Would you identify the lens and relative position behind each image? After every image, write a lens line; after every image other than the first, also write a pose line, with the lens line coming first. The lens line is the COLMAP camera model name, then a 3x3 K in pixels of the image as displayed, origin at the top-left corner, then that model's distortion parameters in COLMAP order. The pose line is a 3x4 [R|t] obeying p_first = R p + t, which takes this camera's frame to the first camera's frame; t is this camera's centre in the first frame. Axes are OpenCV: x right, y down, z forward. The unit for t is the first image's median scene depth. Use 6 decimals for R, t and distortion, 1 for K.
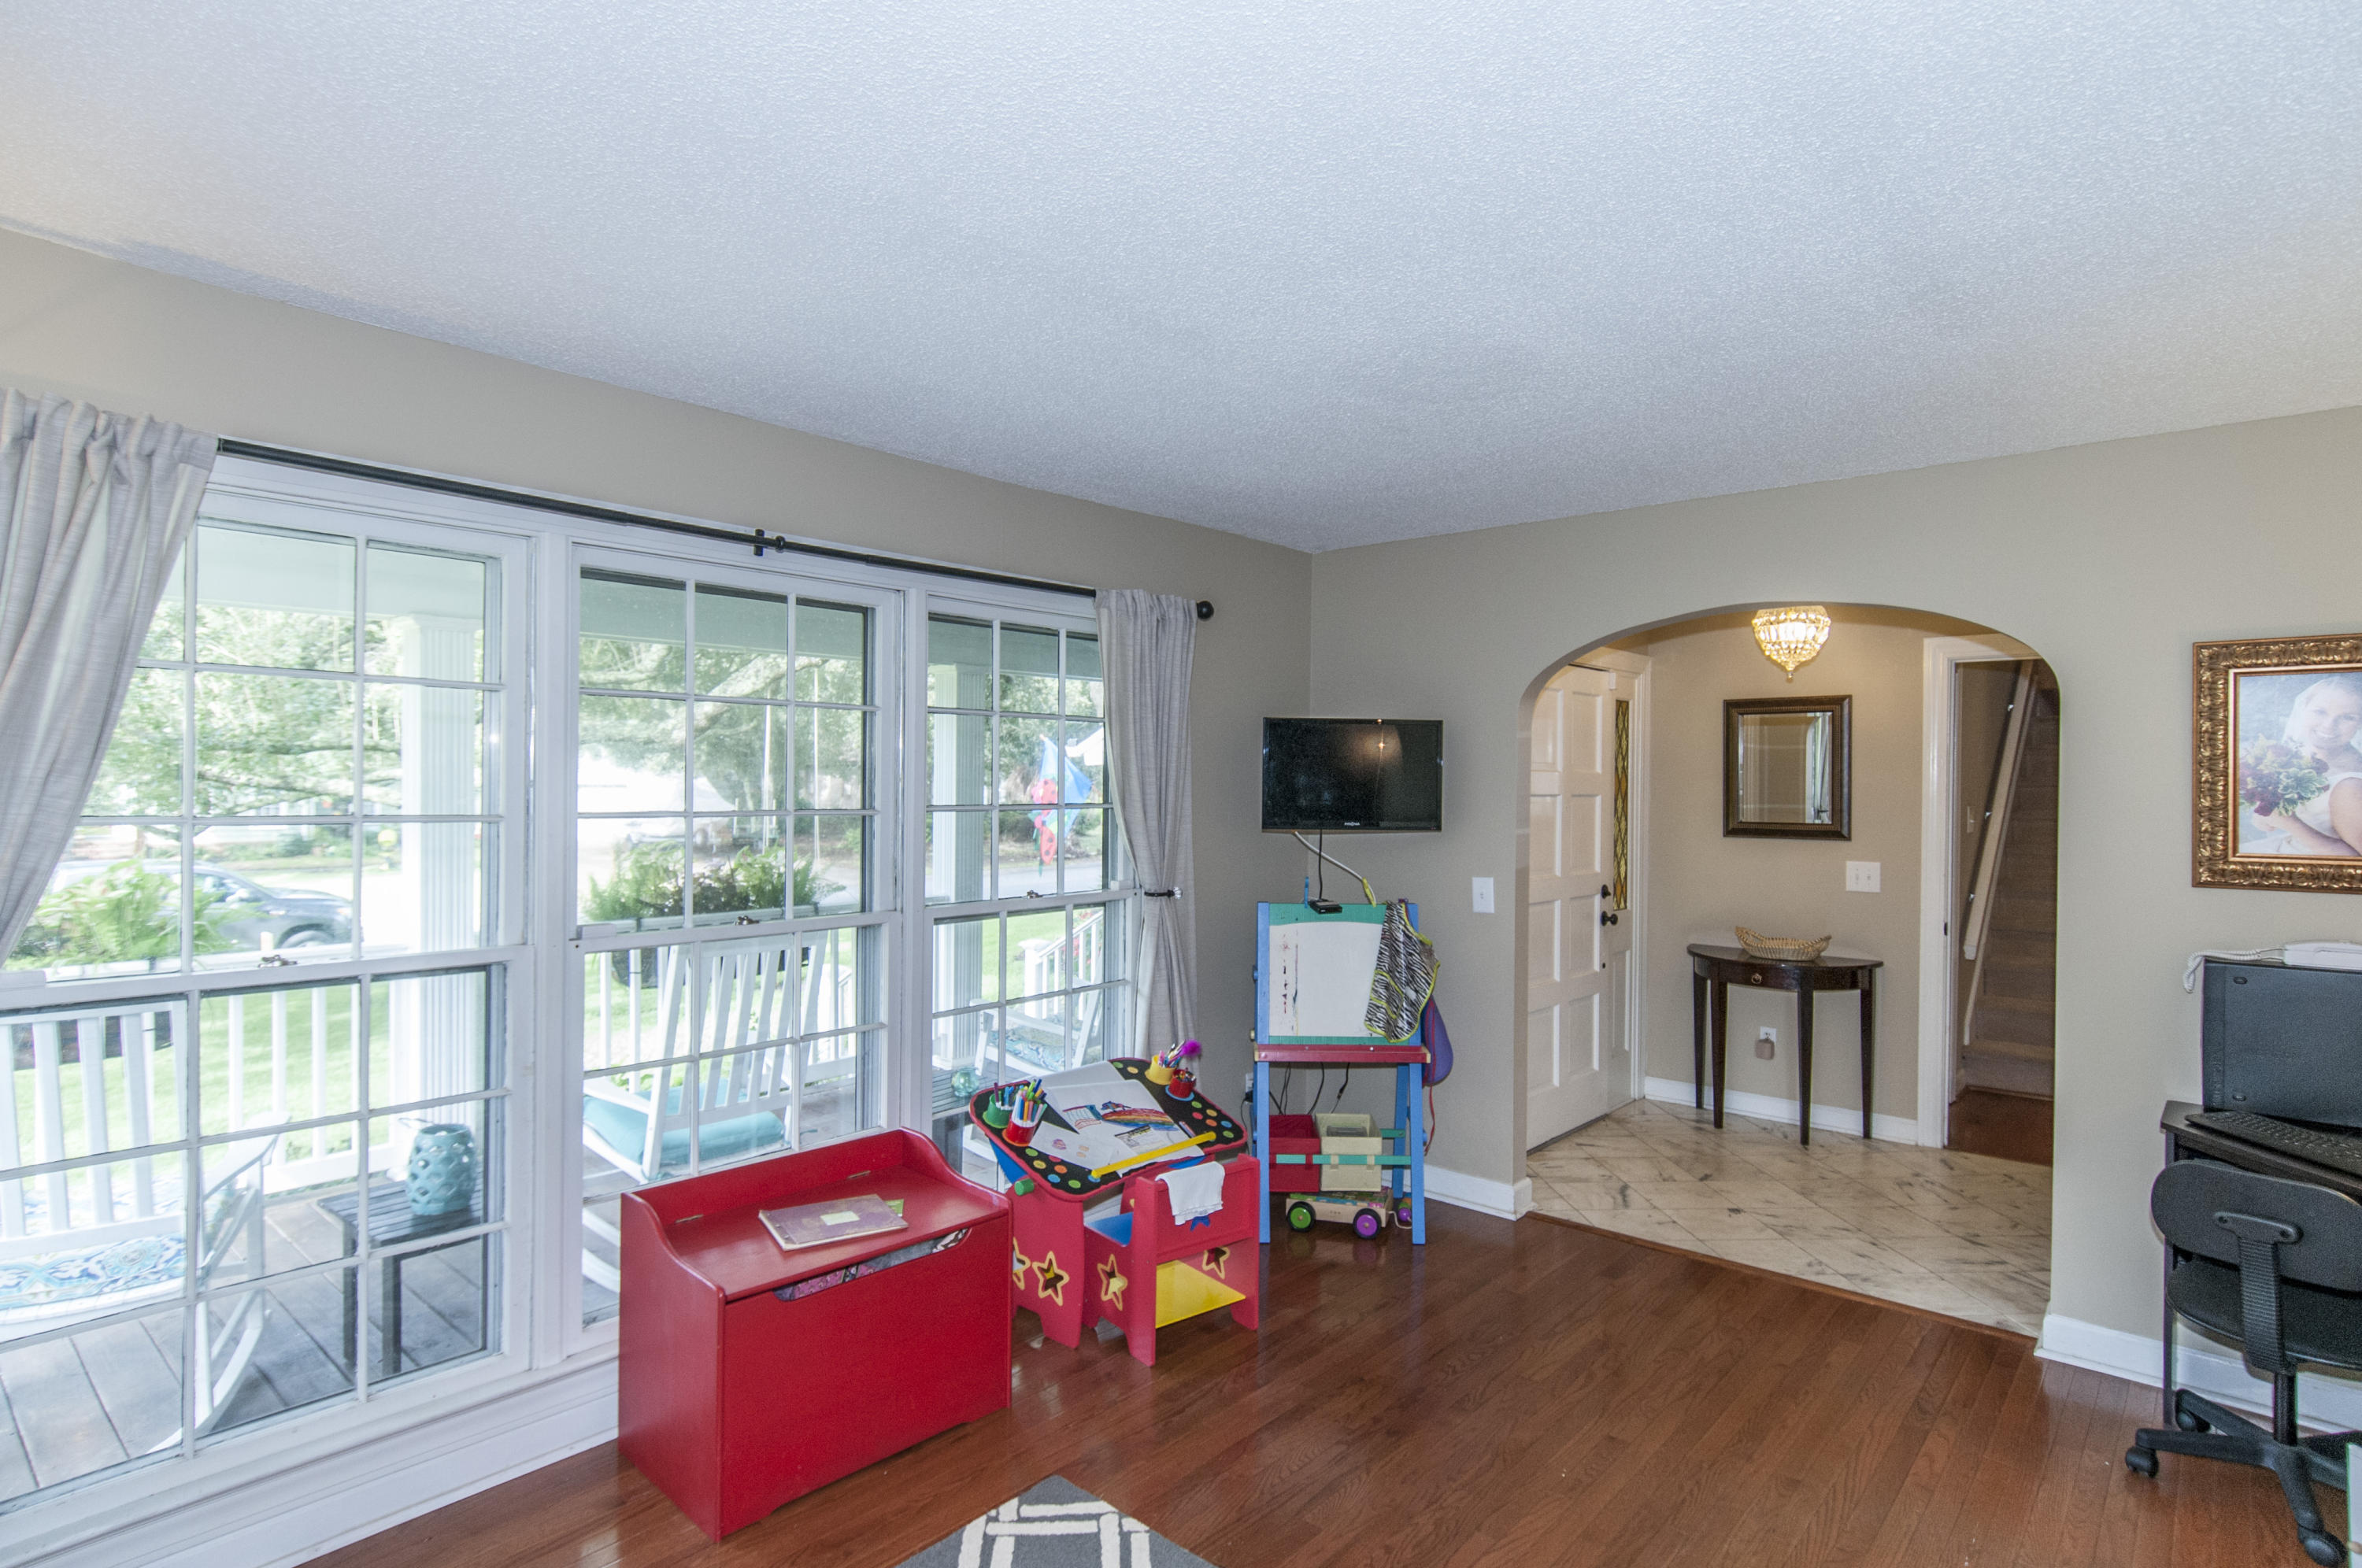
lens RADIAL K [[1230.4, 0, 1200.7], [0, 1230.4, 773.2], [0, 0, 1]] dist [0.010444, -0.008957]
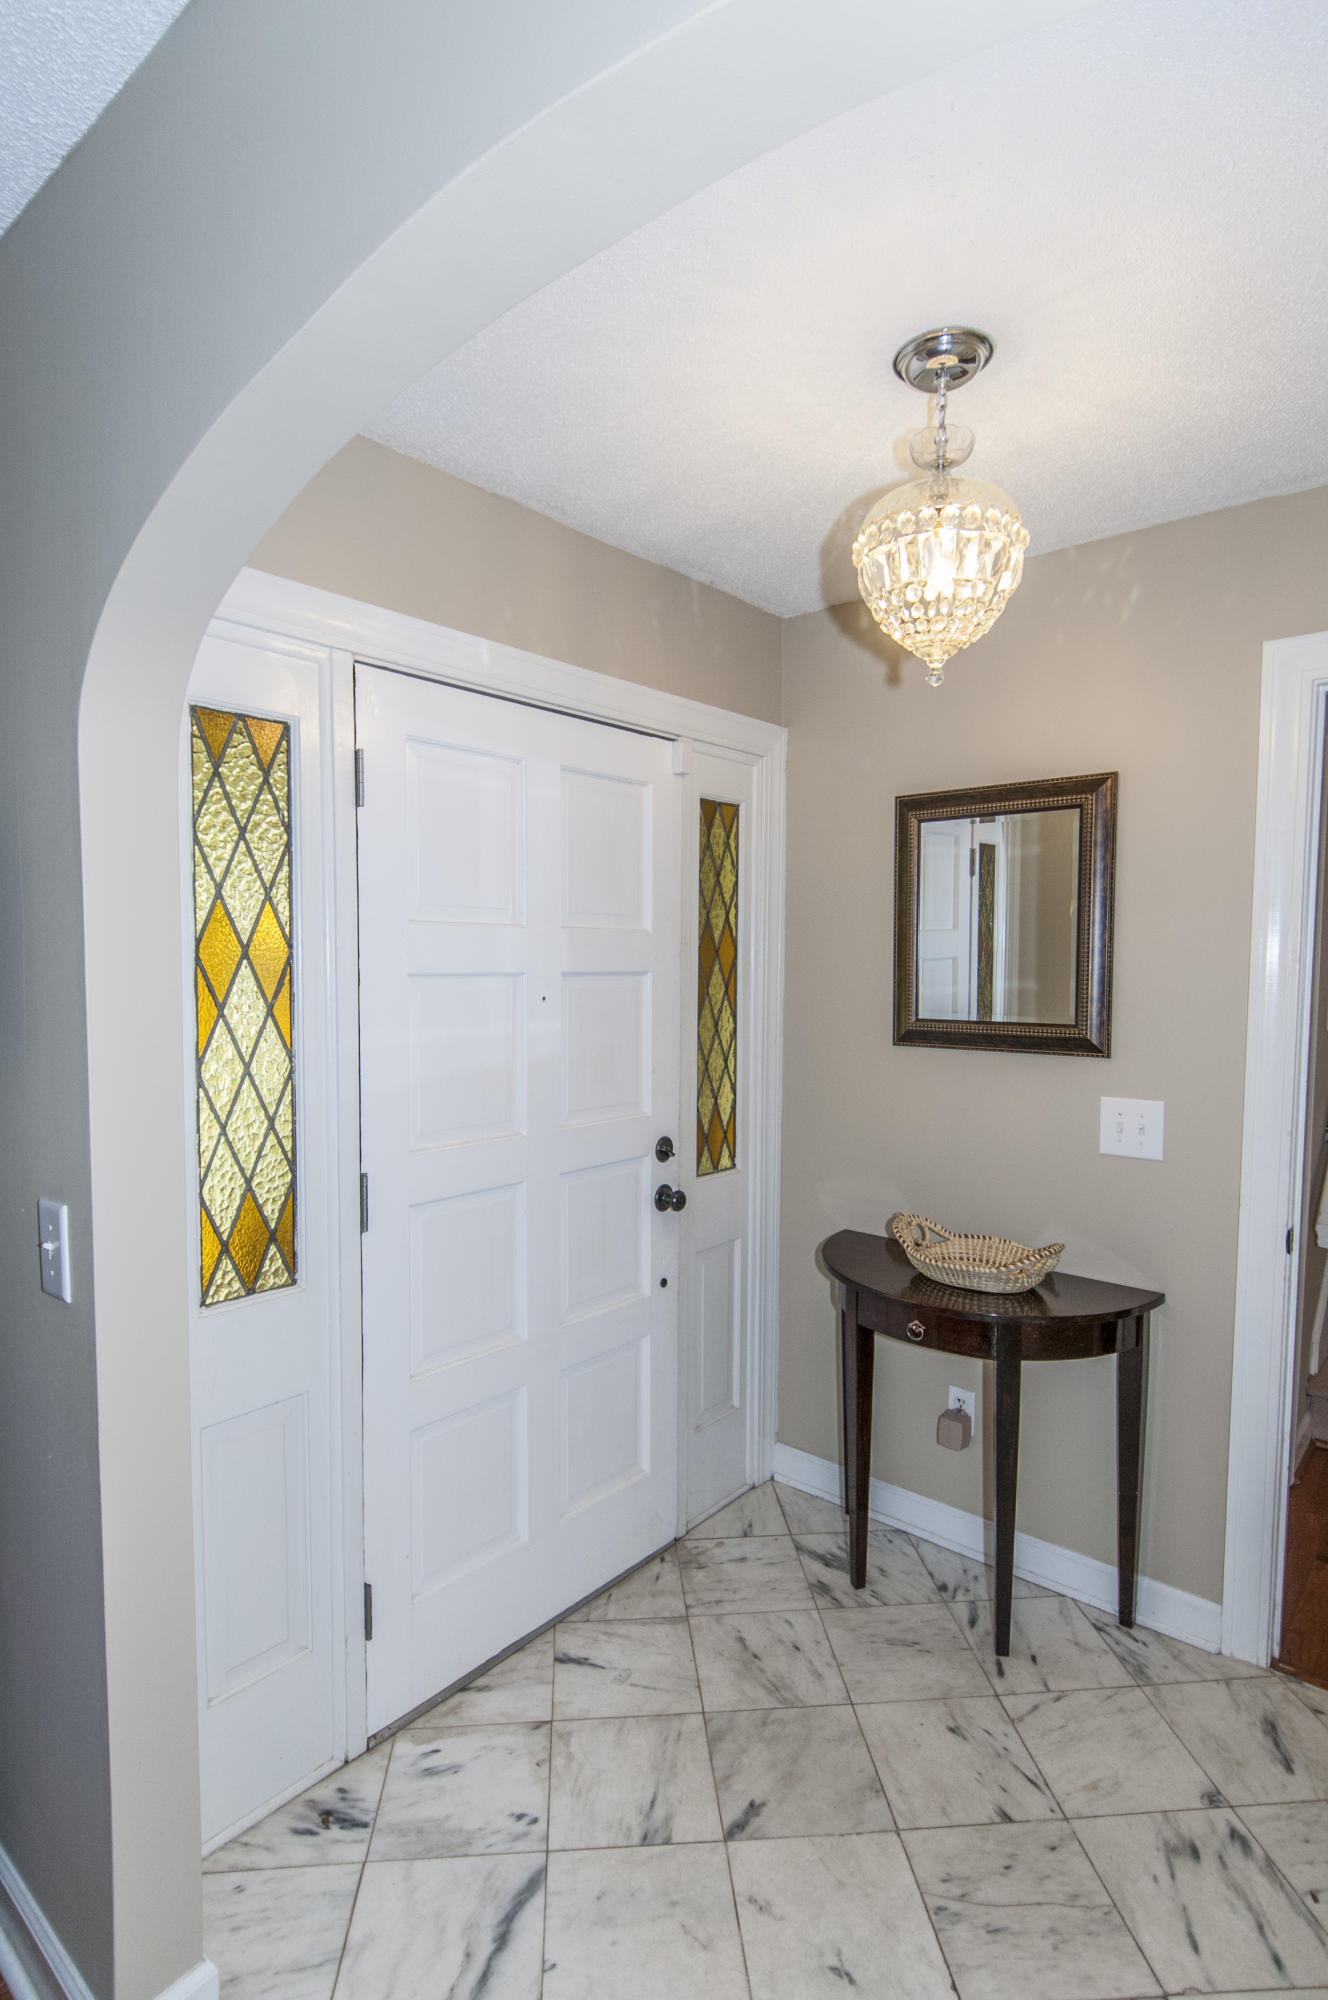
lens RADIAL K [[1041.9, 0, 644.0], [0, 1041.9, 1016.1], [0, 0, 1]] dist [0.010444, -0.008957]
pose [[0.999963, -0.008097, -0.002767, 0.336564], [0.008262, 0.997785, 0.066000, 0.006784], [0.002226, -0.066020, 0.997816, 0.570473]]
